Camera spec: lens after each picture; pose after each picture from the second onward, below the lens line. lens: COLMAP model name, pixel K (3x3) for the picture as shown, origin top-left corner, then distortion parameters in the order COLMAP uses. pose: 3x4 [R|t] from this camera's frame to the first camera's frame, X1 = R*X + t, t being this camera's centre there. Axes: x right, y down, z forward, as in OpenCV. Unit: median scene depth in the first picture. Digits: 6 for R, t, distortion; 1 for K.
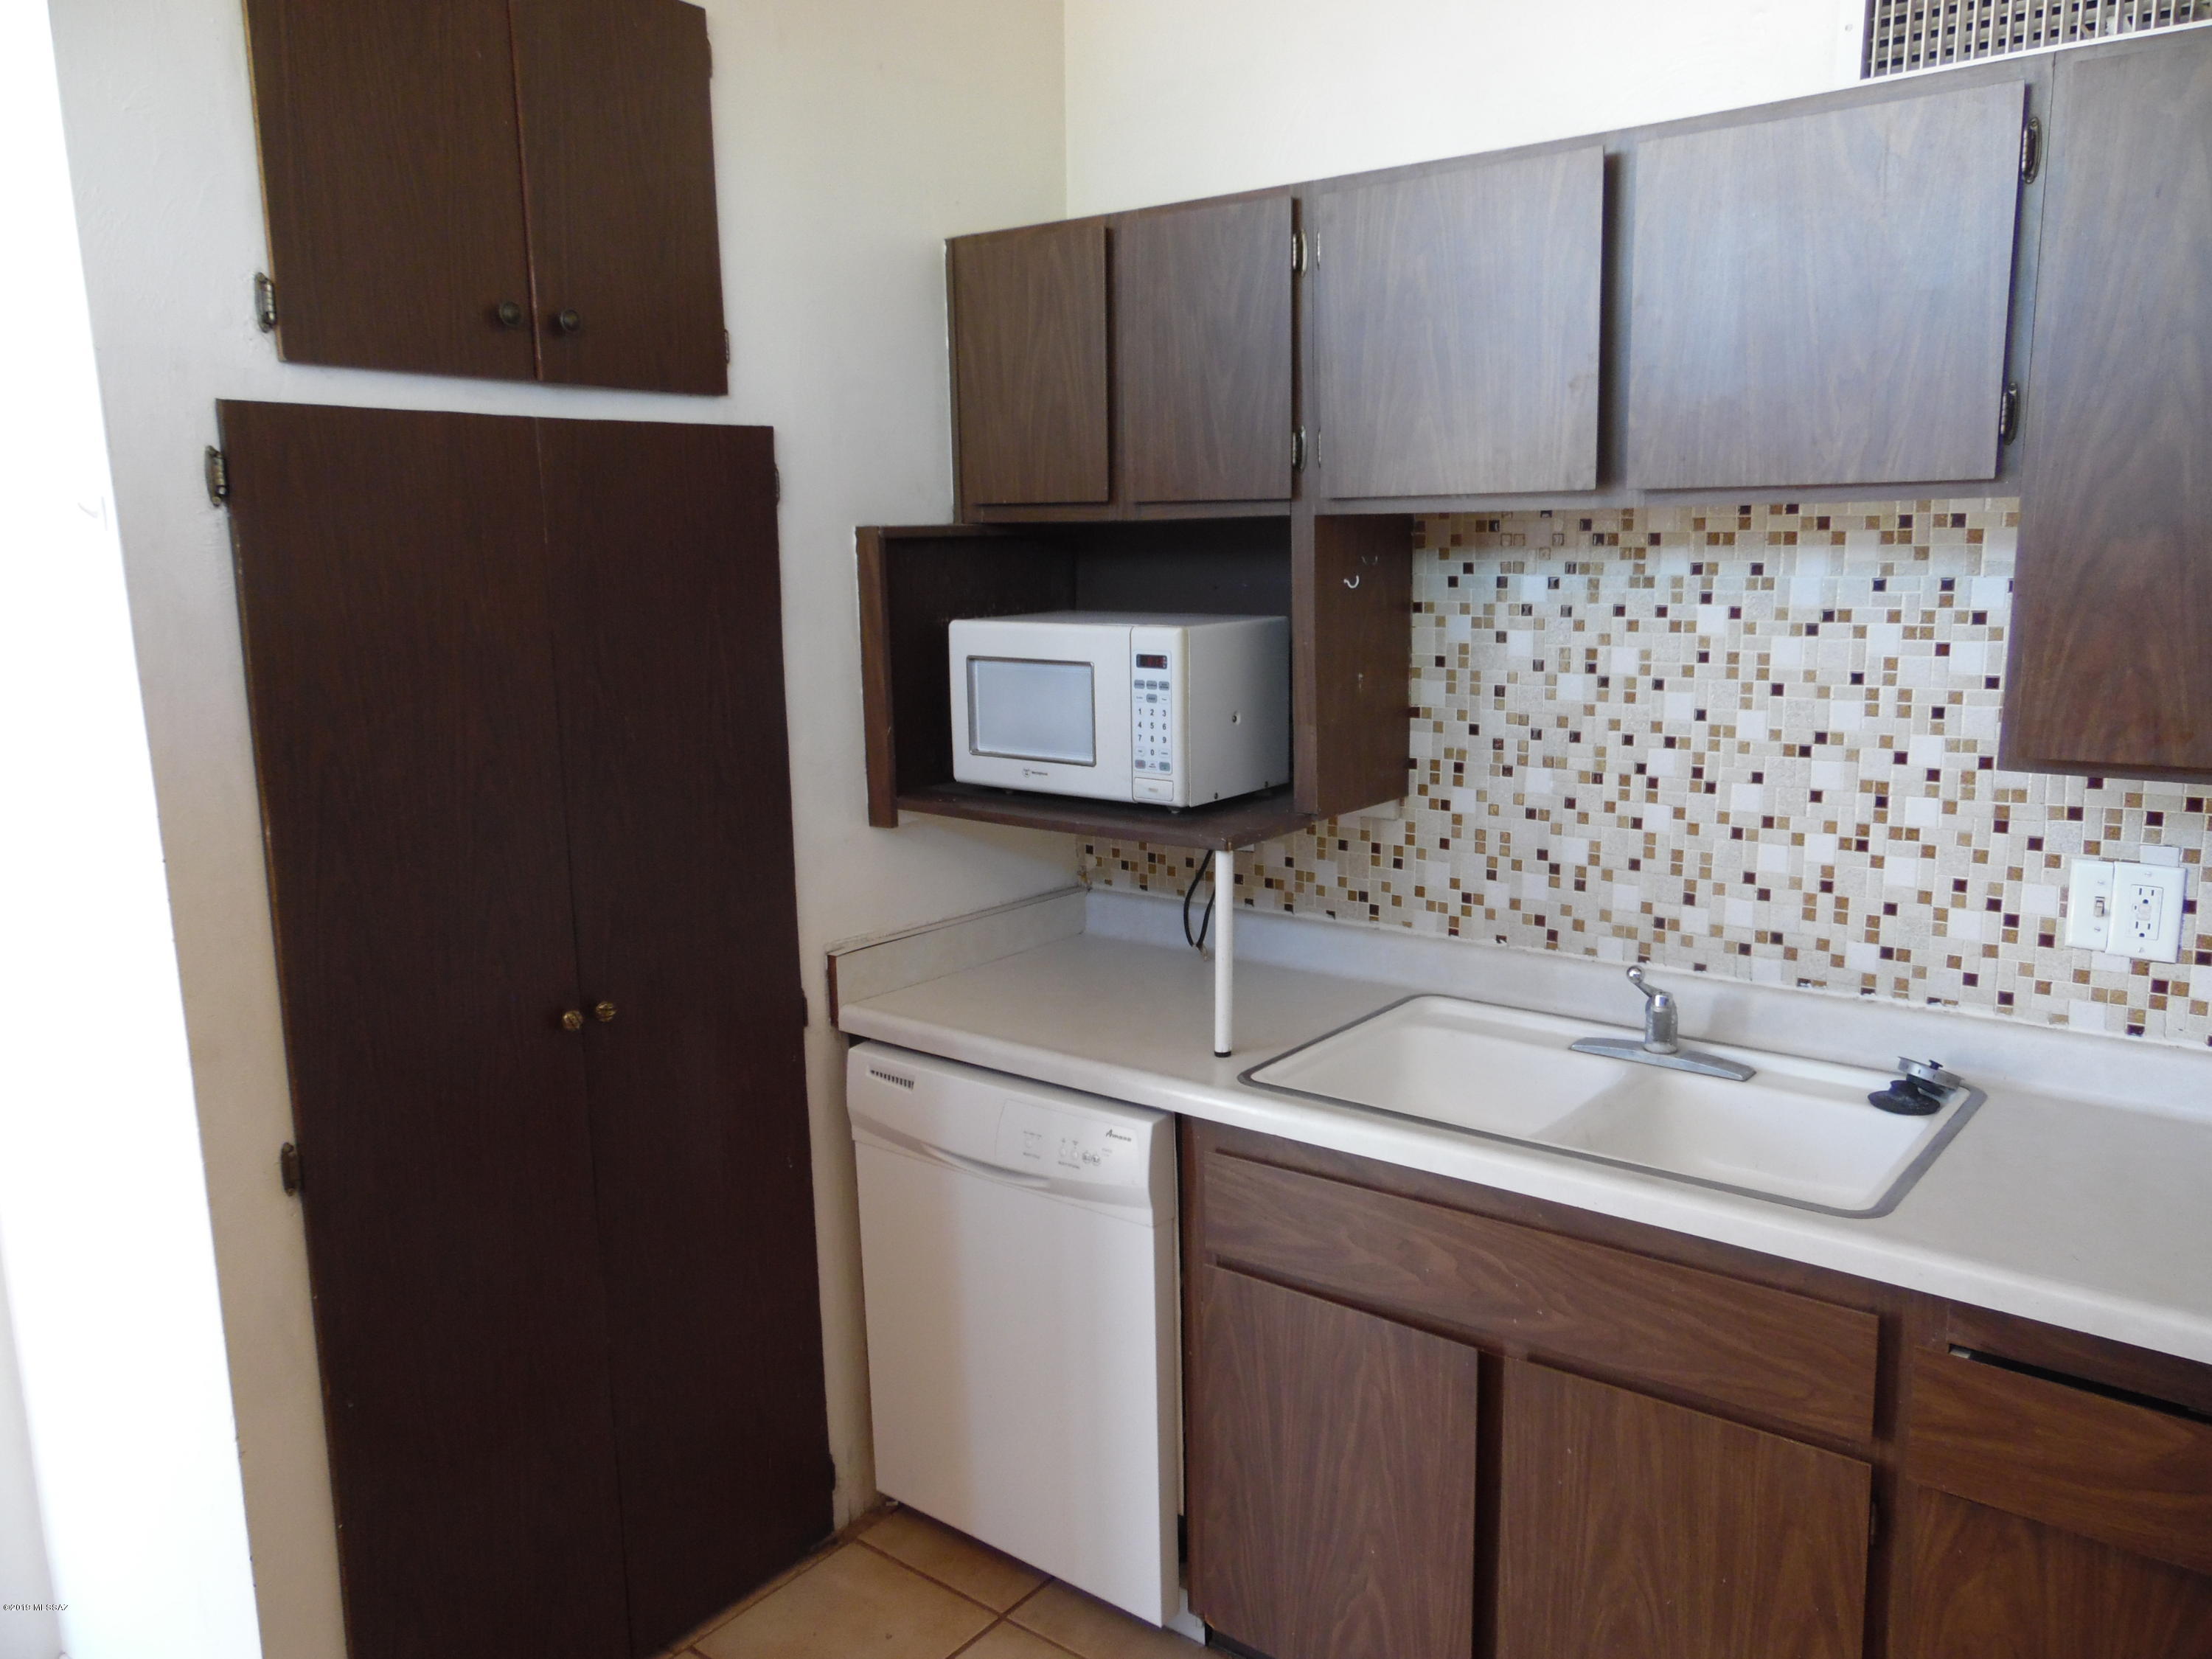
lens RADIAL K [[1660.3, 0, 1104.7], [0, 1660.3, 821.1], [0, 0, 1]] dist [-0.024020, 0.057038]
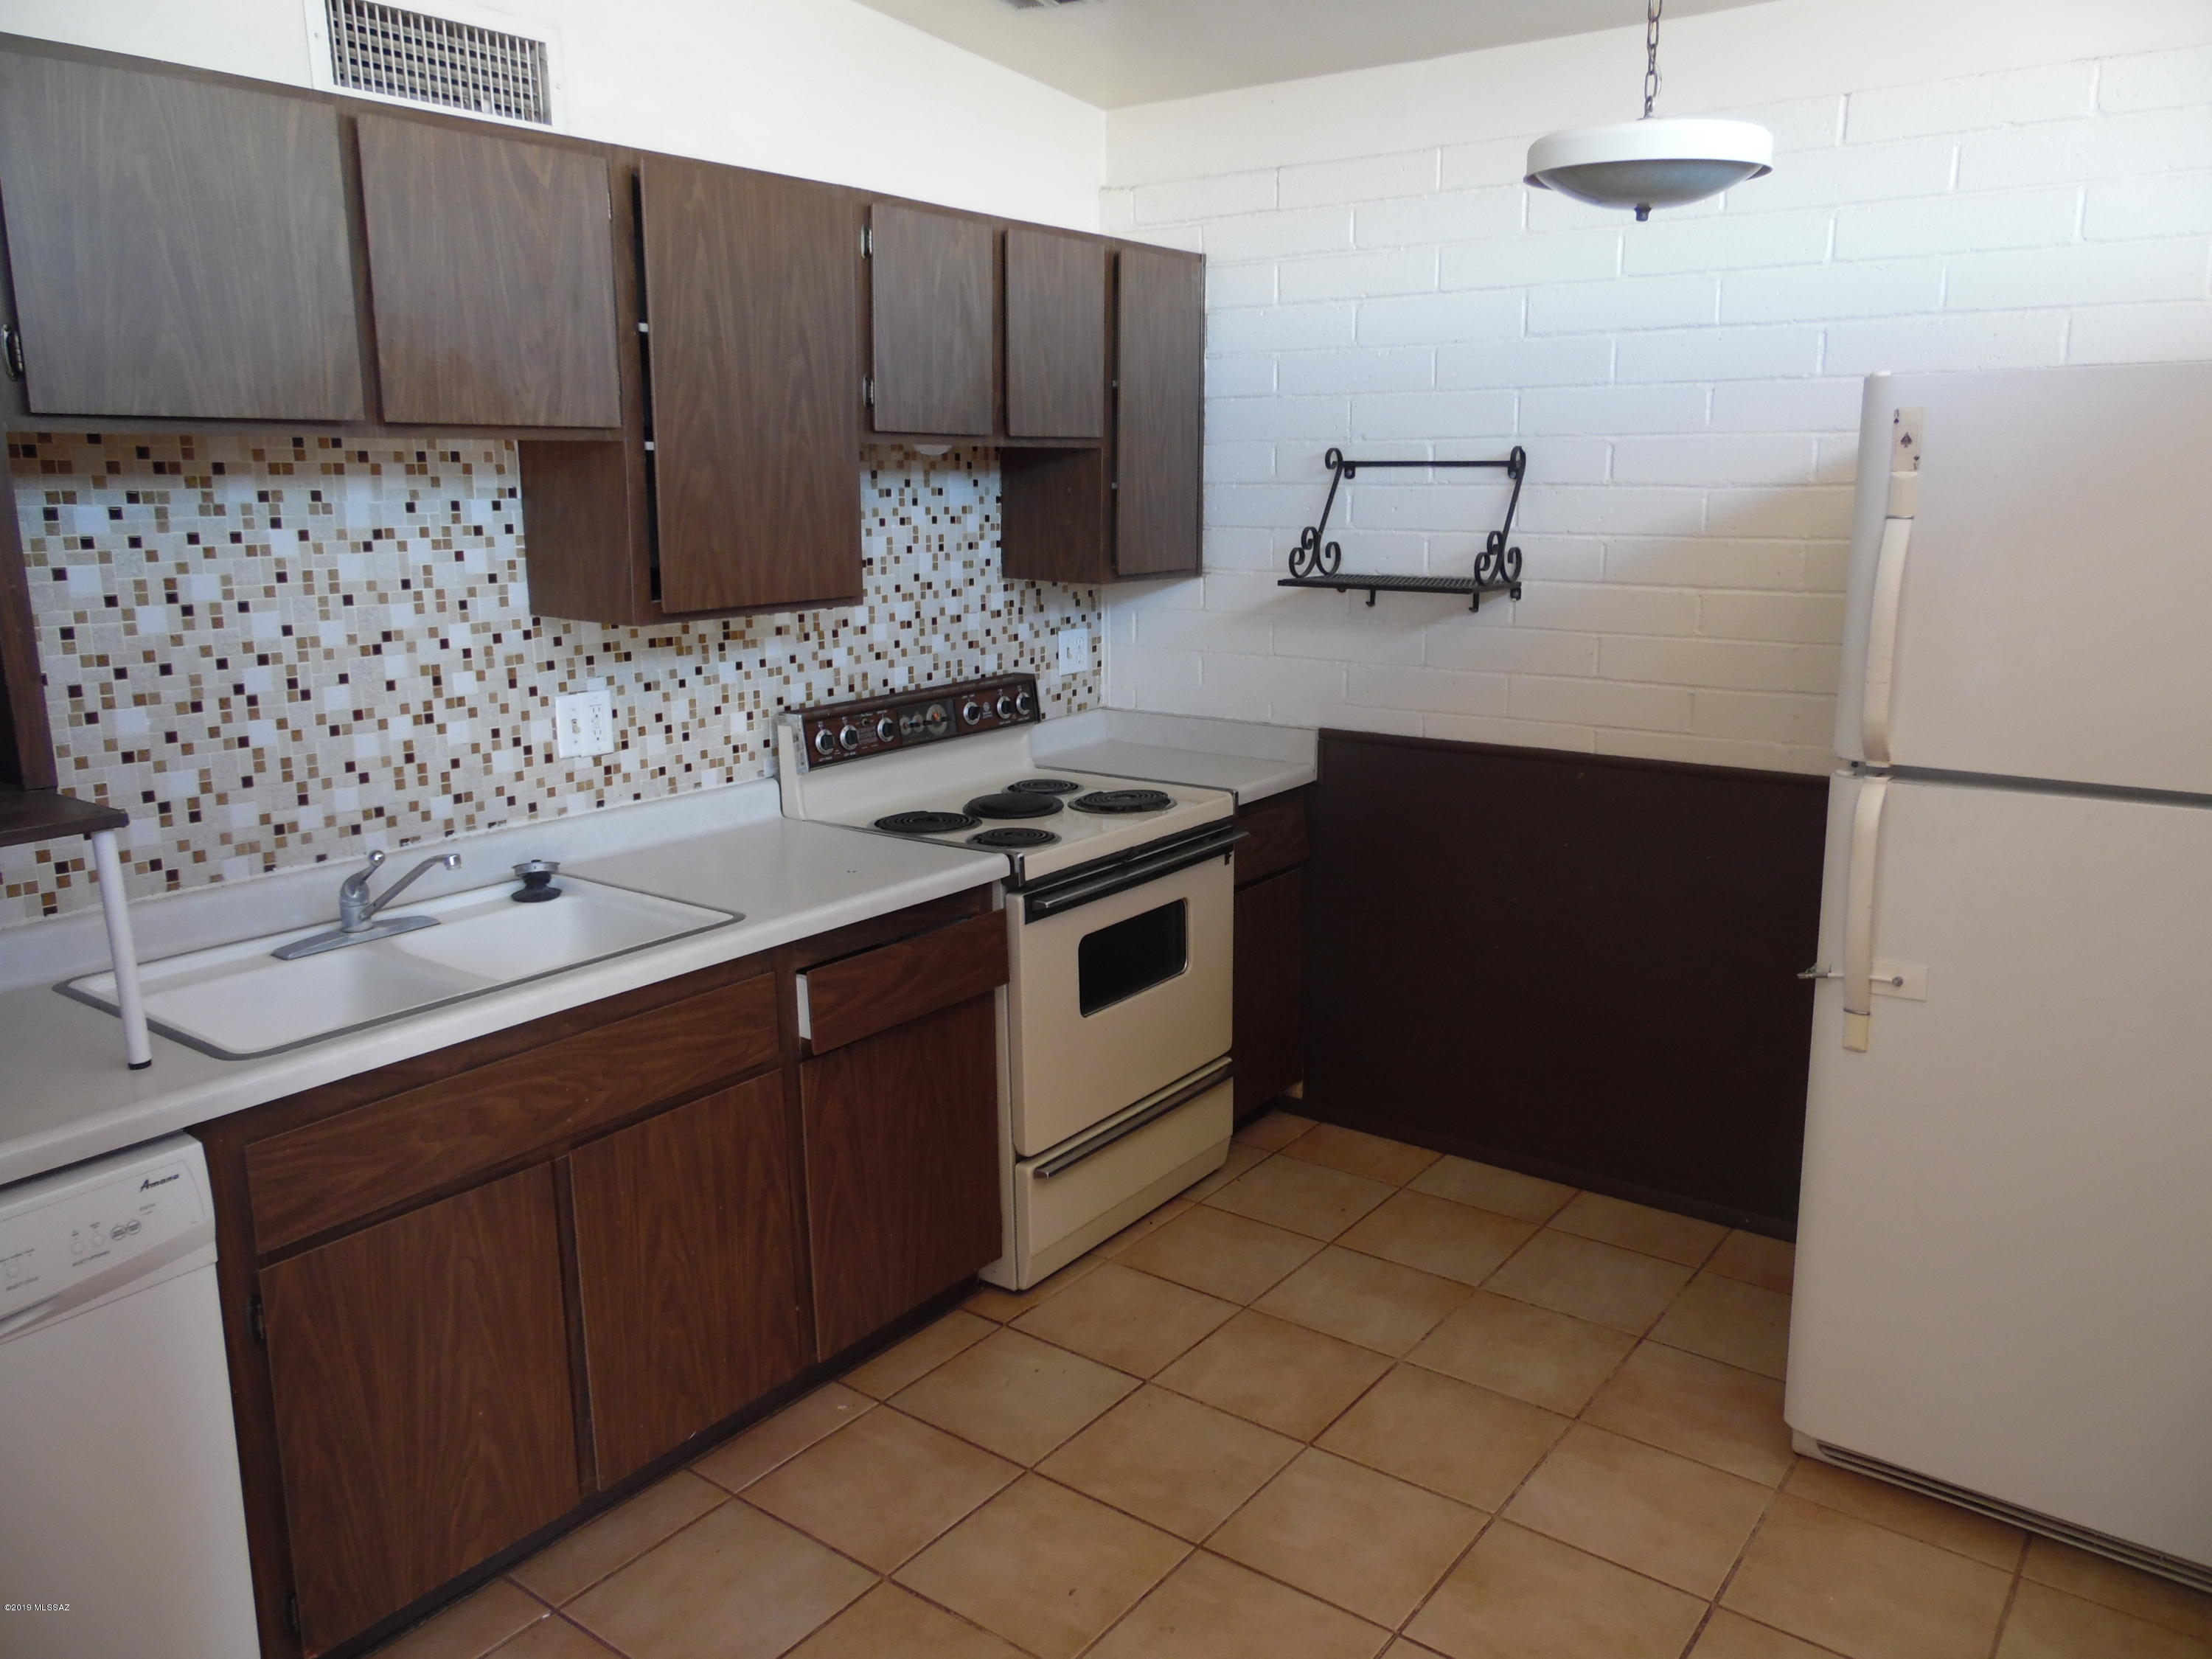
lens RADIAL K [[1660.3, 0, 1104.7], [0, 1660.3, 821.1], [0, 0, 1]] dist [-0.024020, 0.057038]
pose [[-0.024428, -0.191493, 0.981190, -0.770316], [0.174442, 0.965609, 0.192795, -0.060481], [-0.984364, 0.175870, 0.009817, 0.488383]]
